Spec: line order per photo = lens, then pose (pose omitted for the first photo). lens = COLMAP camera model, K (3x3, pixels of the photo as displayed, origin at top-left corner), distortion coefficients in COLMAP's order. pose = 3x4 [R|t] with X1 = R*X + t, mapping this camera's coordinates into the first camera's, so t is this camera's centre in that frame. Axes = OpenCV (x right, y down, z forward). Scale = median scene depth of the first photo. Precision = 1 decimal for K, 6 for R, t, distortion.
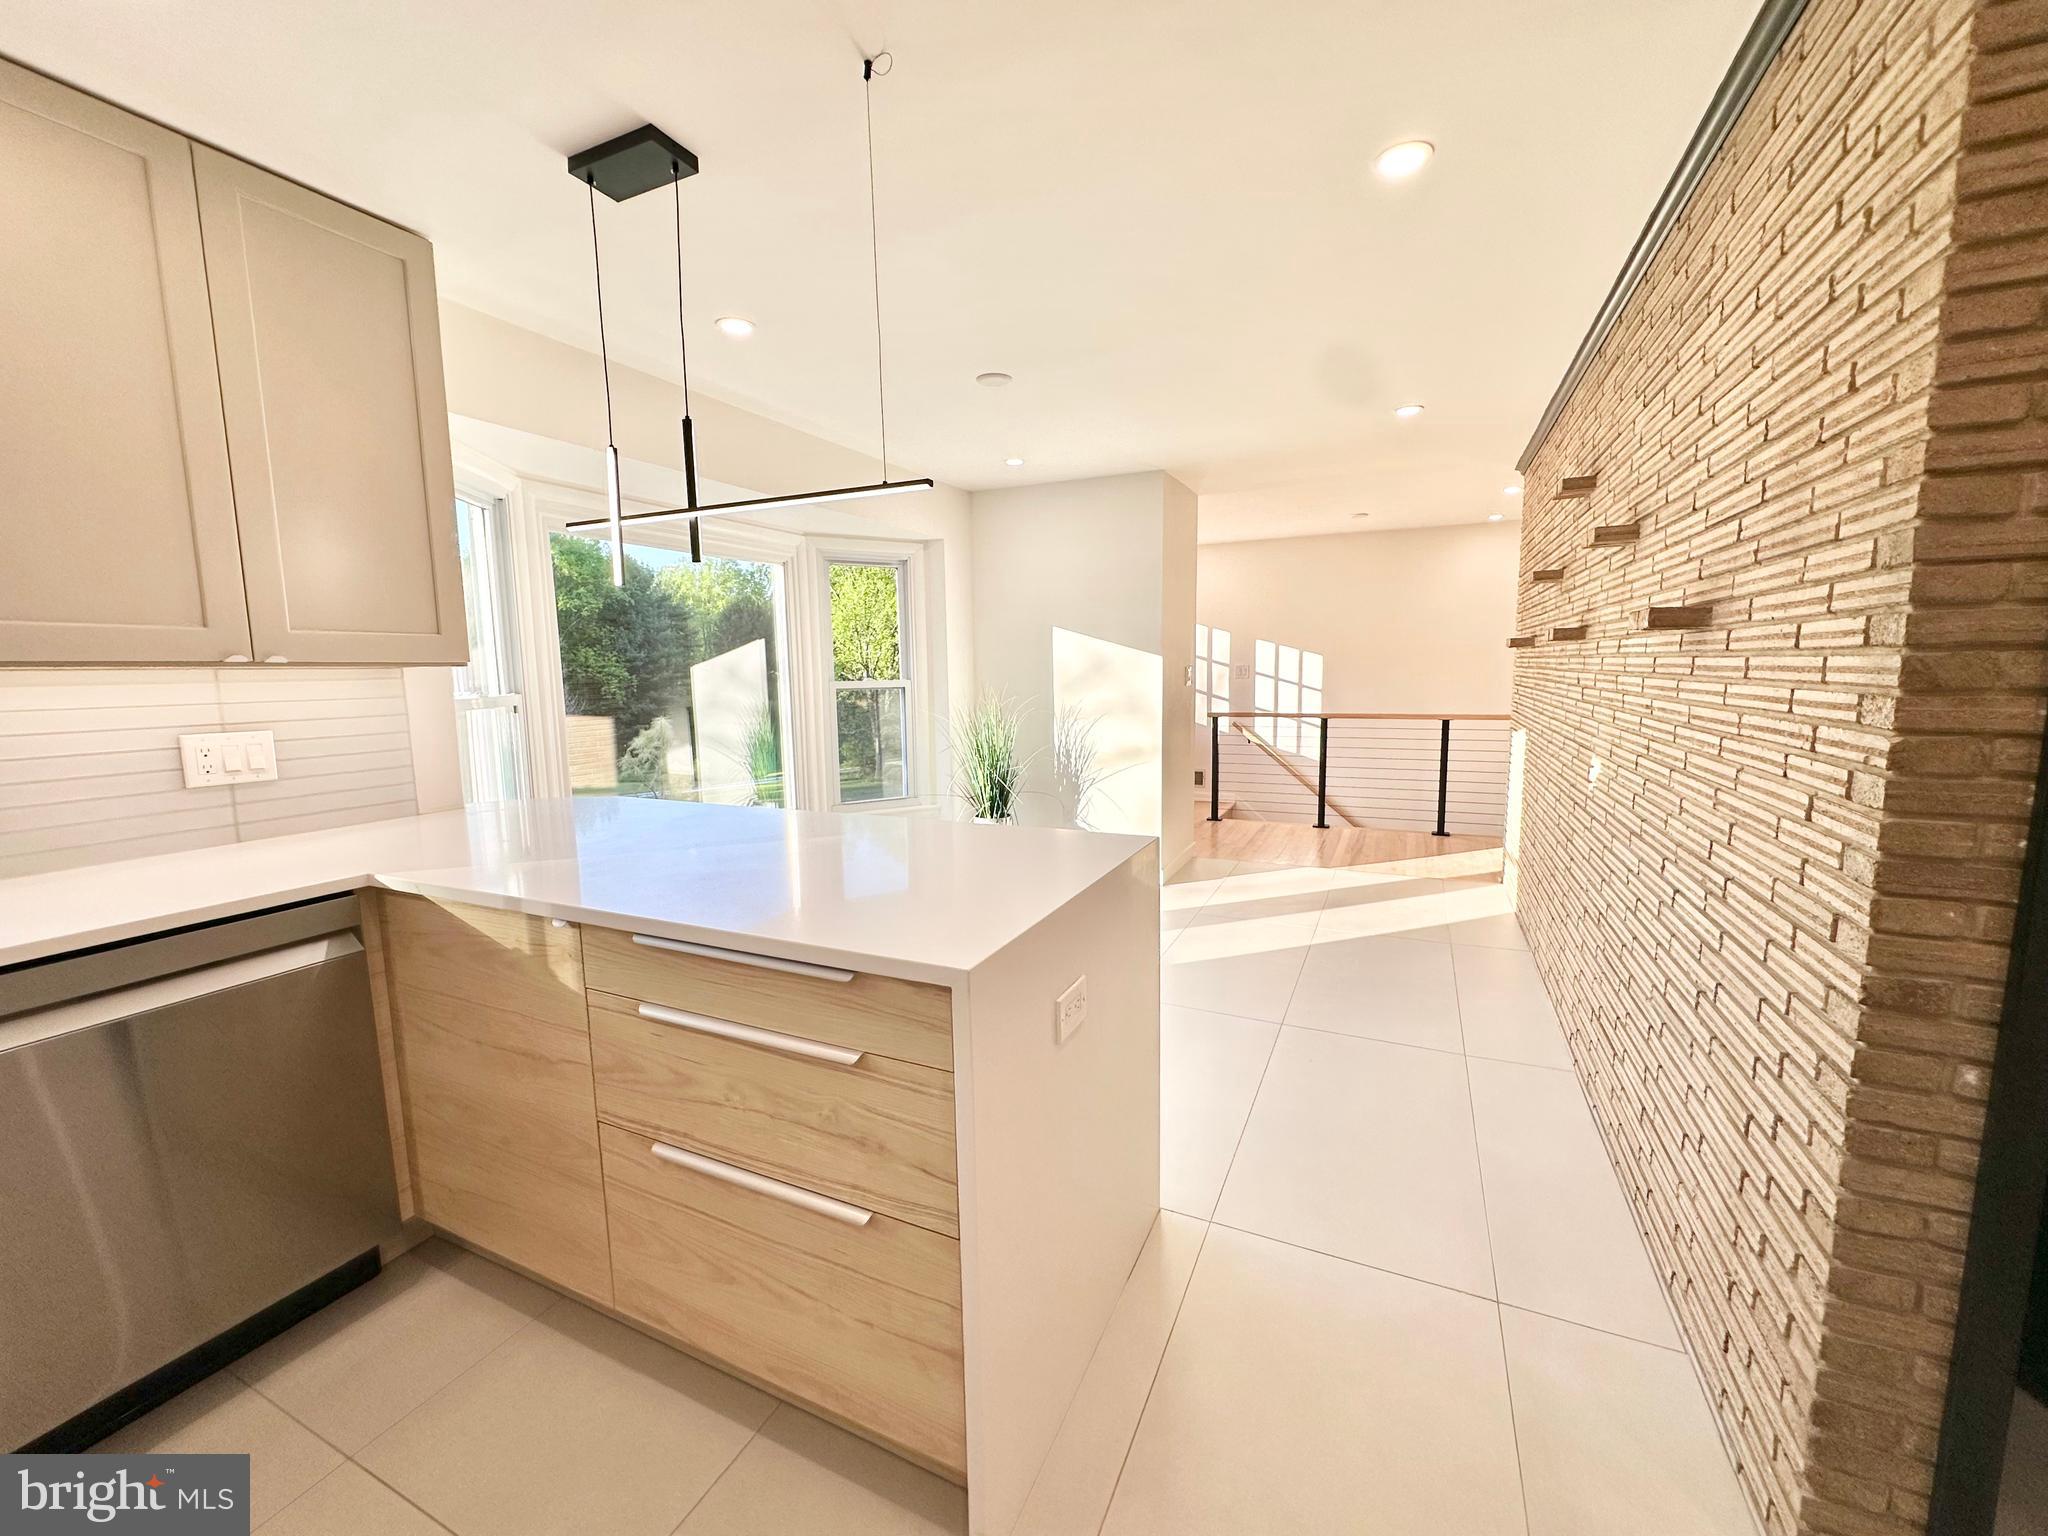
lens RADIAL K [[818.5, 0, 1023.6], [0, 818.5, 767.0], [0, 0, 1]] dist [-0.003698, 0.001002]
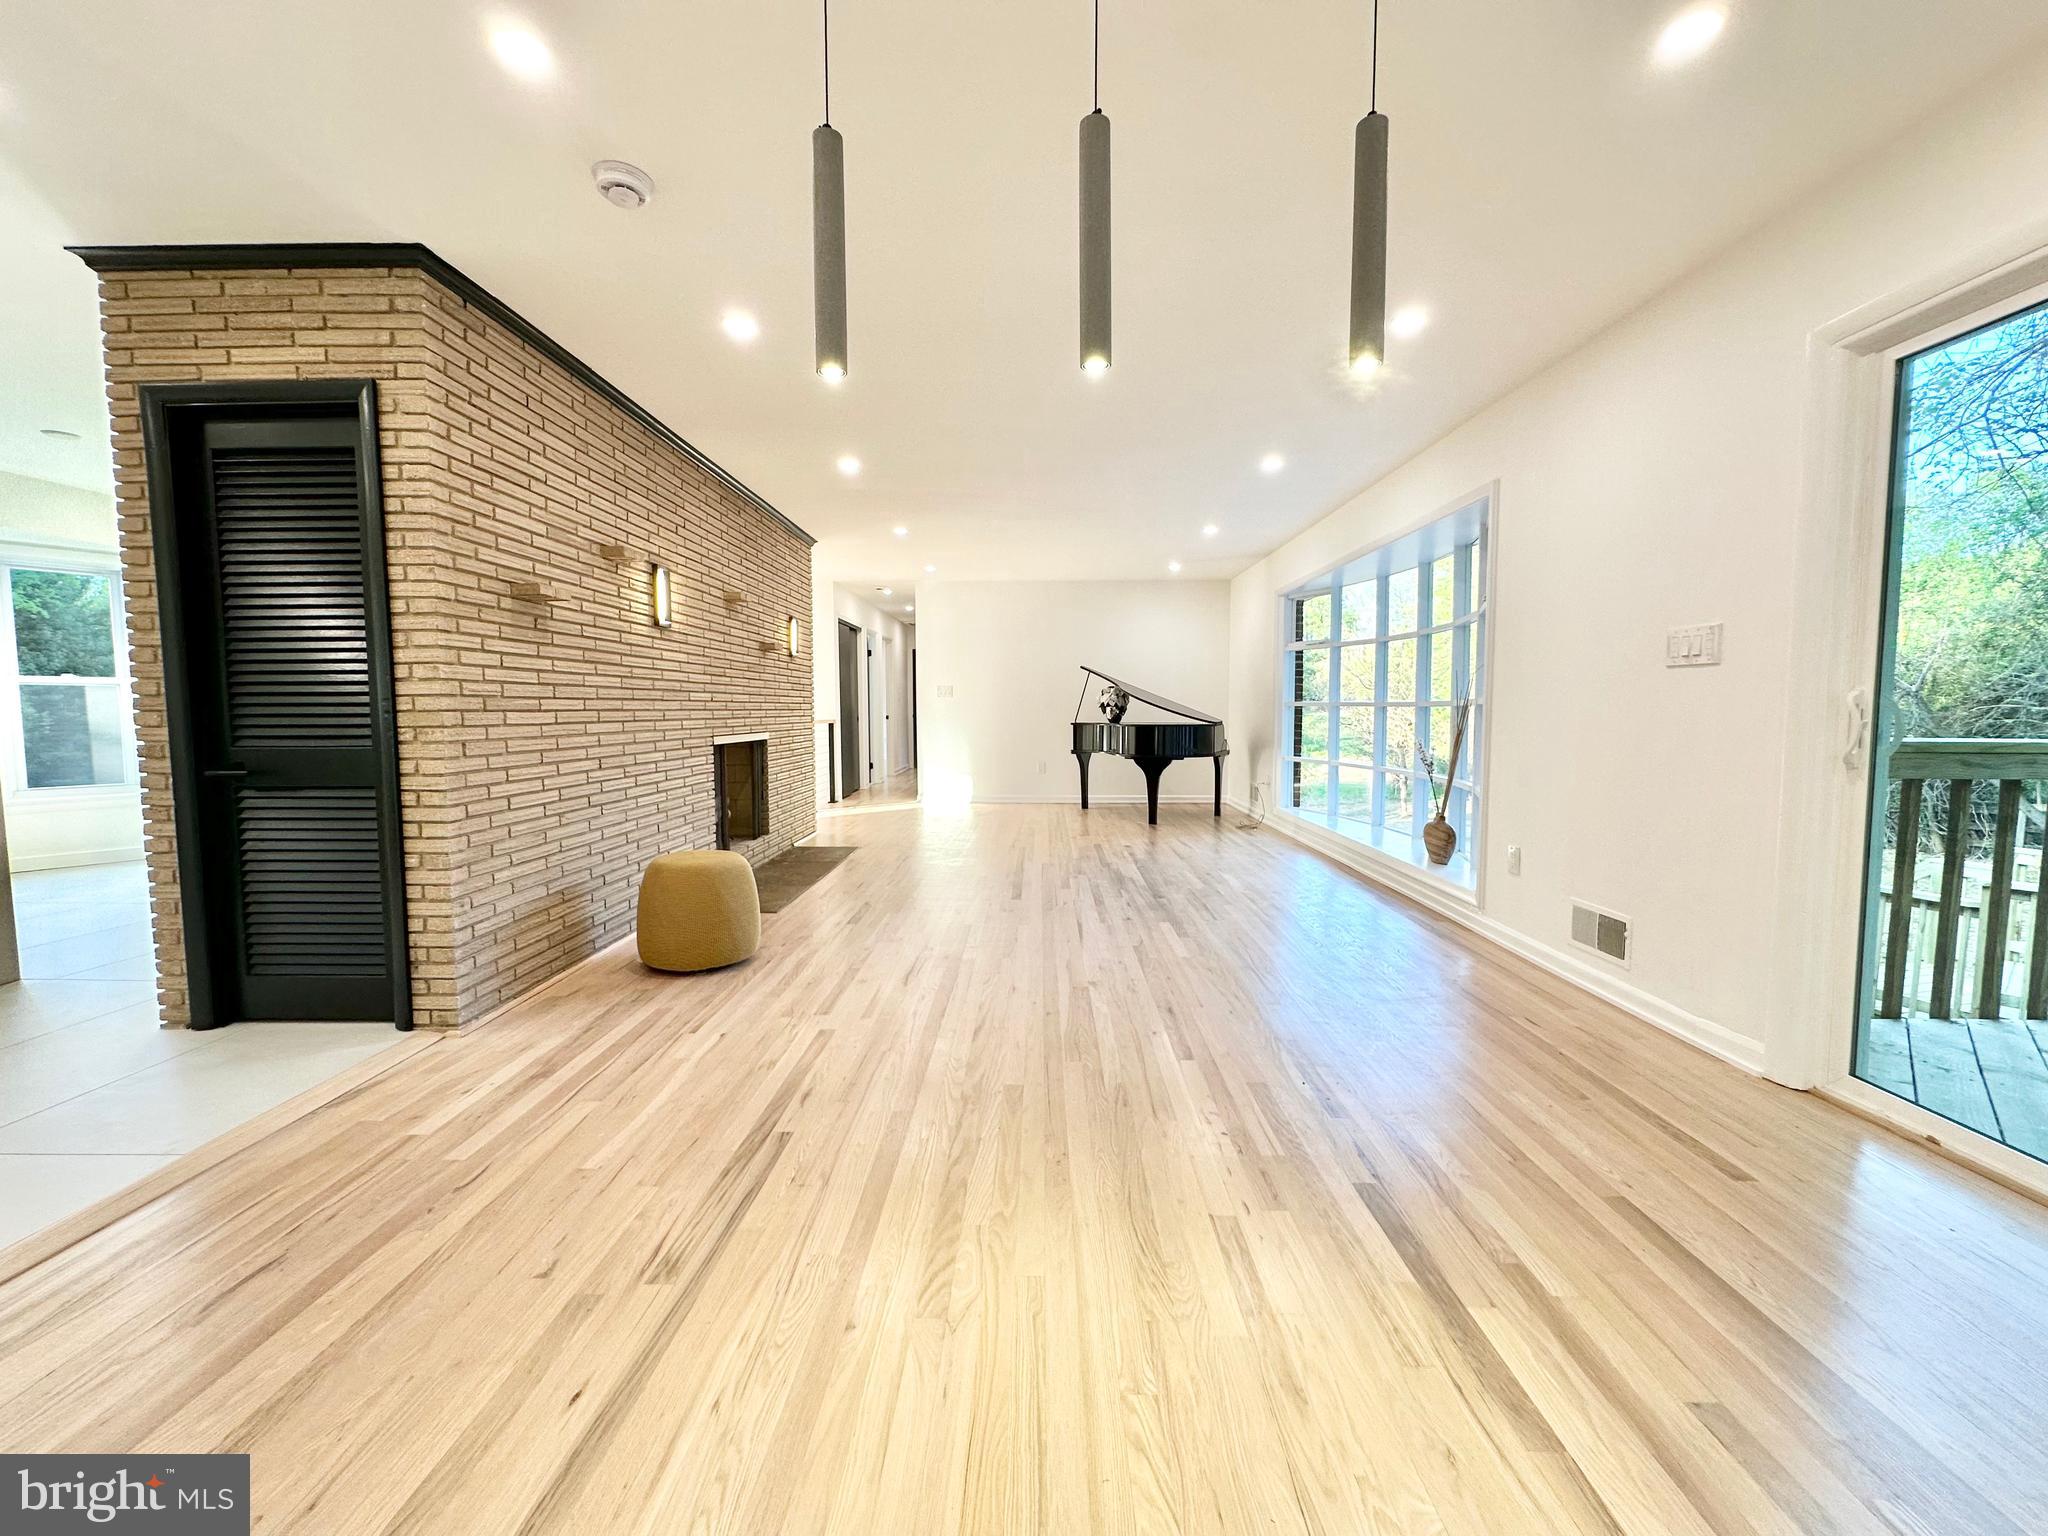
lens RADIAL K [[818.5, 0, 1023.5], [0, 818.5, 766.2], [0, 0, 1]] dist [-0.003698, 0.001002]
pose [[0.912402, -0.014943, 0.409023, 1.458431], [0.038511, 0.998034, -0.049445, 0.322710], [-0.407480, 0.060866, 0.911184, -1.397014]]
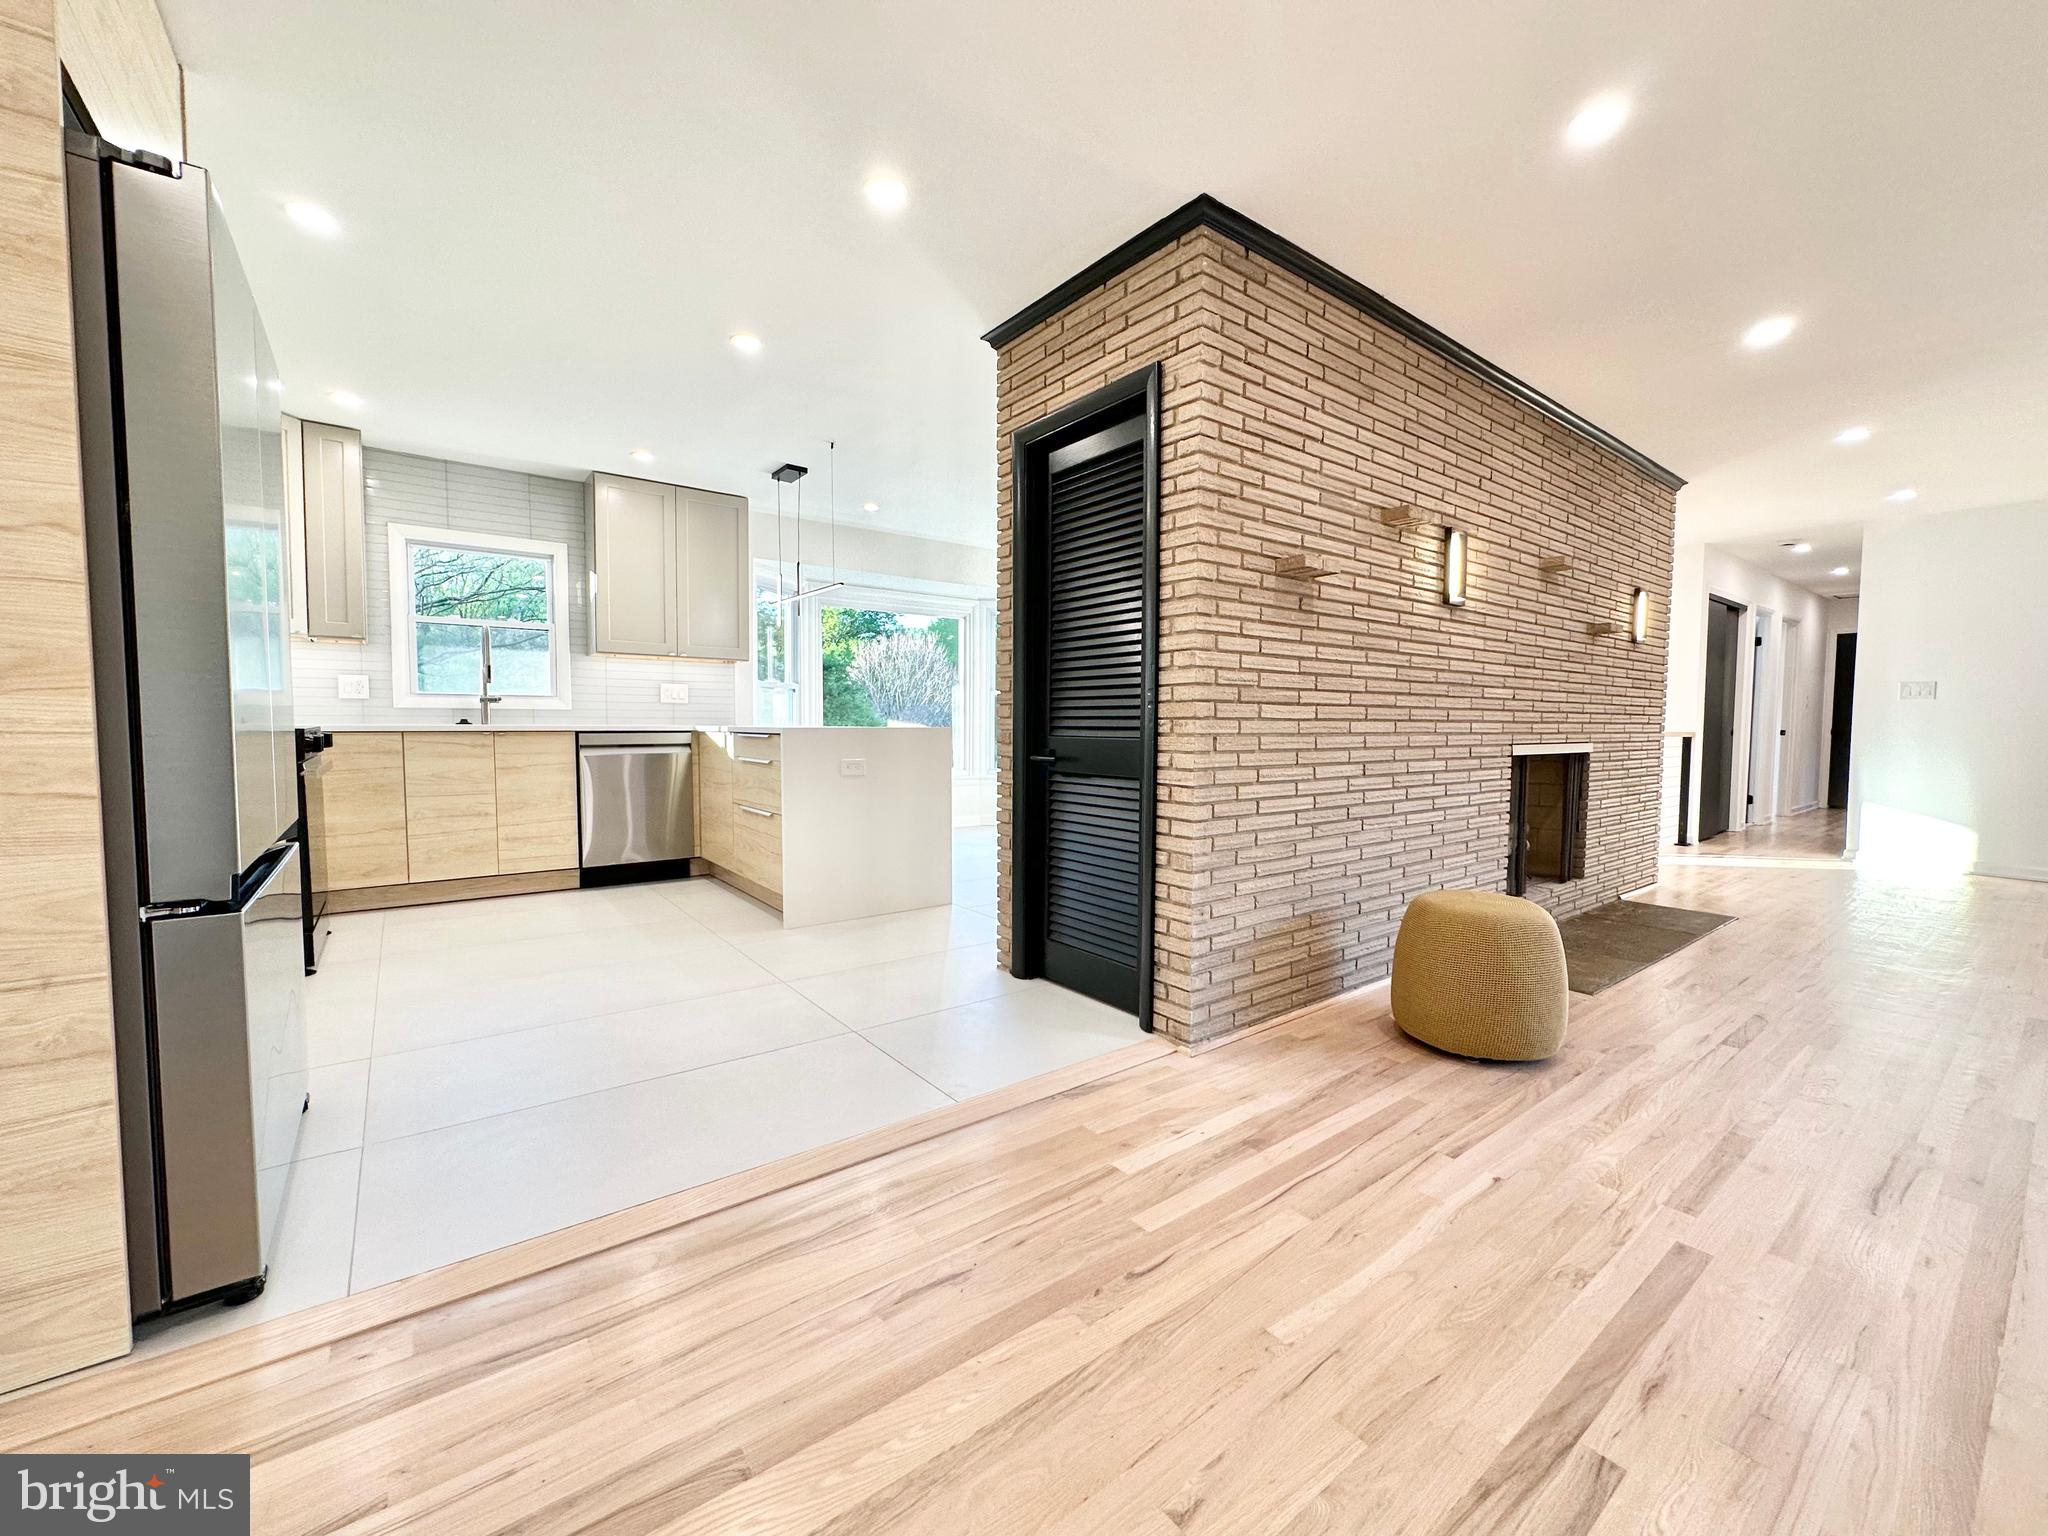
lens RADIAL K [[818.5, 0, 1023.3], [0, 818.5, 766.5], [0, 0, 1]] dist [-0.003698, 0.001002]
pose [[0.886820, 0.045896, -0.459829, 1.483017], [-0.077083, 0.995807, -0.049270, 0.308449], [0.455640, 0.079138, 0.886639, -0.970283]]
